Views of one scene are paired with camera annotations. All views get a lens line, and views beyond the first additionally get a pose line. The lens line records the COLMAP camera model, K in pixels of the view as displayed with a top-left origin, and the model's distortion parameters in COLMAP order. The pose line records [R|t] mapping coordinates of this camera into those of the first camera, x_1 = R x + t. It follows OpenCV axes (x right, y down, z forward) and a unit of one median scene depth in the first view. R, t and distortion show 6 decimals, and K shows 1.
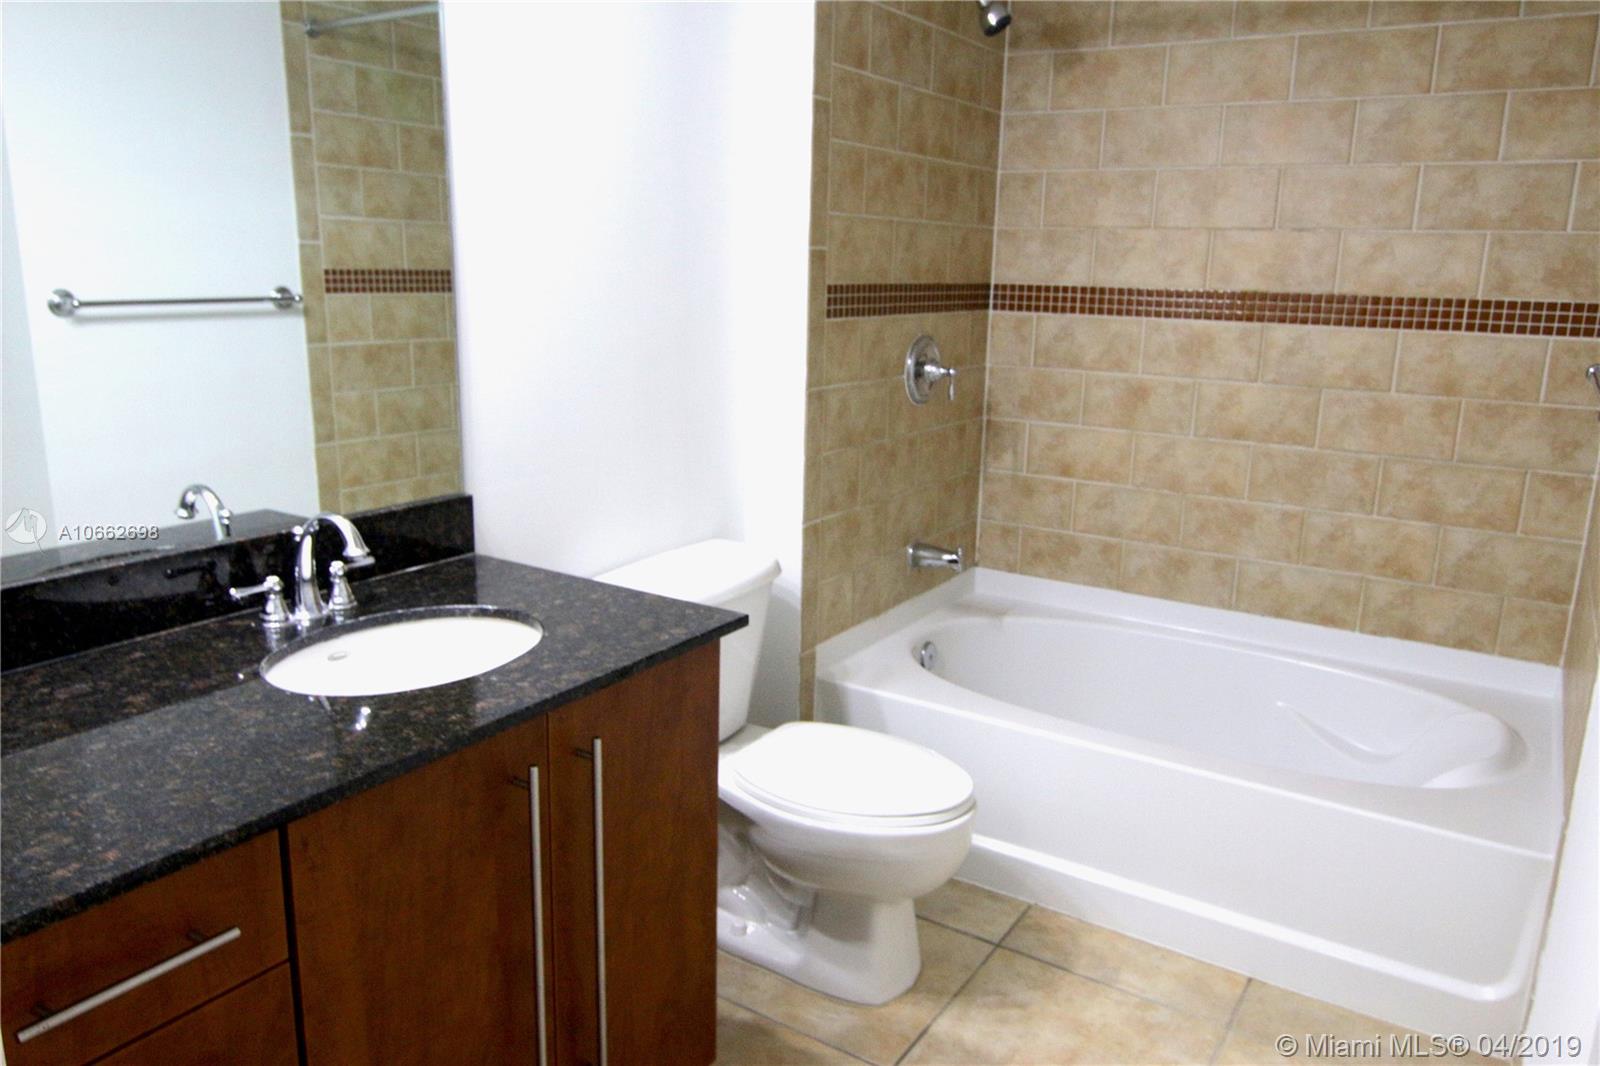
lens RADIAL K [[1145.8, 0, 800.9], [0, 1145.8, 533.3], [0, 0, 1]] dist [0.001945, -0.021501]
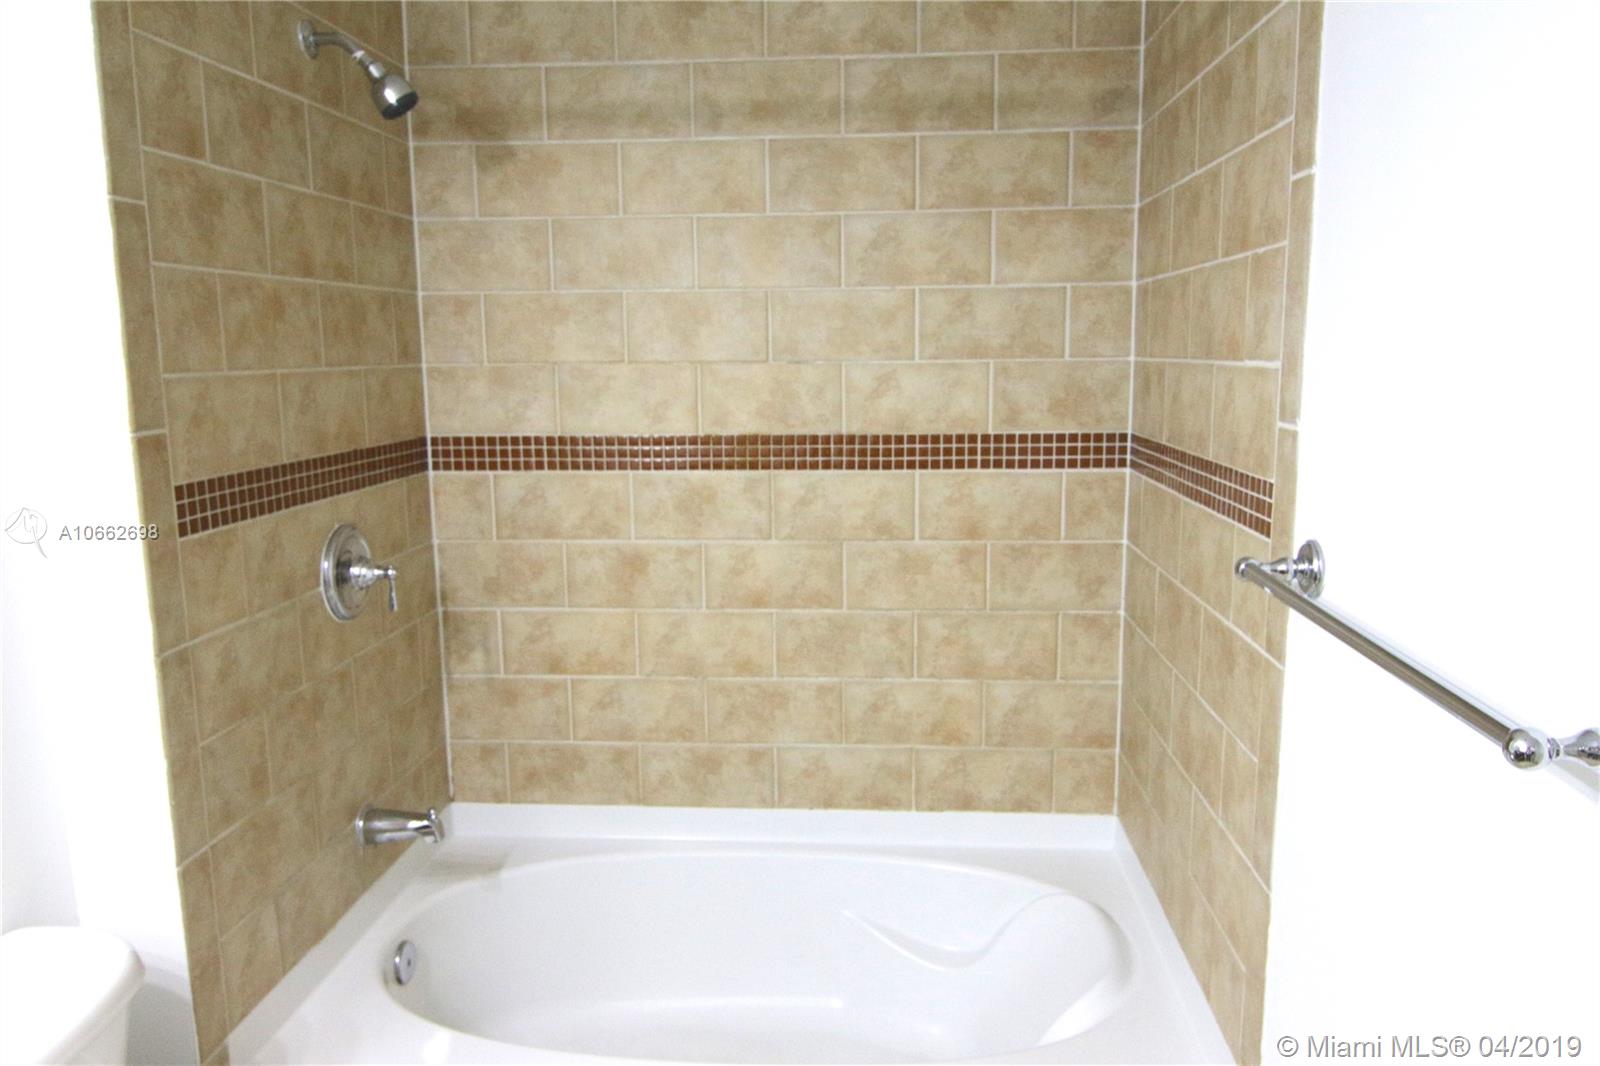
lens RADIAL K [[1145.8, 0, 802.7], [0, 1145.8, 532.4], [0, 0, 1]] dist [0.001945, -0.021501]
pose [[0.878158, -0.106899, 0.466274, 0.027007], [0.138808, 0.989717, -0.034520, -0.107770], [-0.457790, 0.095037, 0.883966, 0.250917]]
